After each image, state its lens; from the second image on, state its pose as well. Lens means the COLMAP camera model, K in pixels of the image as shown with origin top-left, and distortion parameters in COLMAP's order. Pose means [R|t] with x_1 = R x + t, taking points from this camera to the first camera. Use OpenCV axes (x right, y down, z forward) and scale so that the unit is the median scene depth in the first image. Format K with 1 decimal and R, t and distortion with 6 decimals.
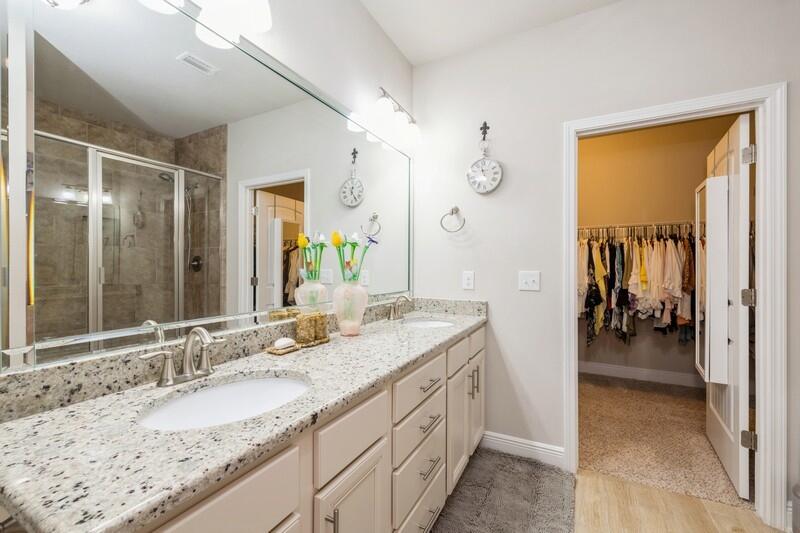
lens RADIAL K [[332.7, 0, 400.0], [0, 332.7, 268.2], [0, 0, 1]] dist [0.001689, -0.000264]
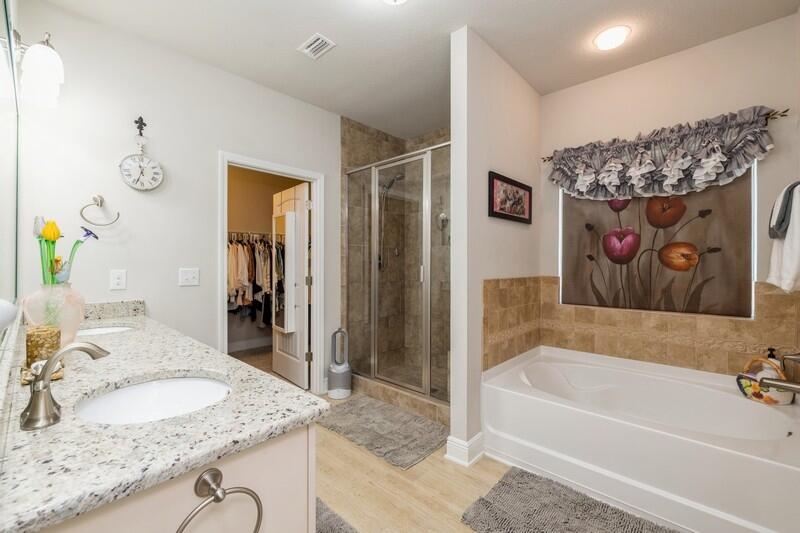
lens RADIAL K [[340.0, 0, 397.4], [0, 340.0, 258.0], [0, 0, 1]] dist [0.005762, 0.000575]
pose [[0.261513, 0.014883, 0.965085, -0.573058], [0.004783, 0.999849, -0.016715, -0.004408], [-0.965188, 0.008987, 0.261402, 0.011745]]
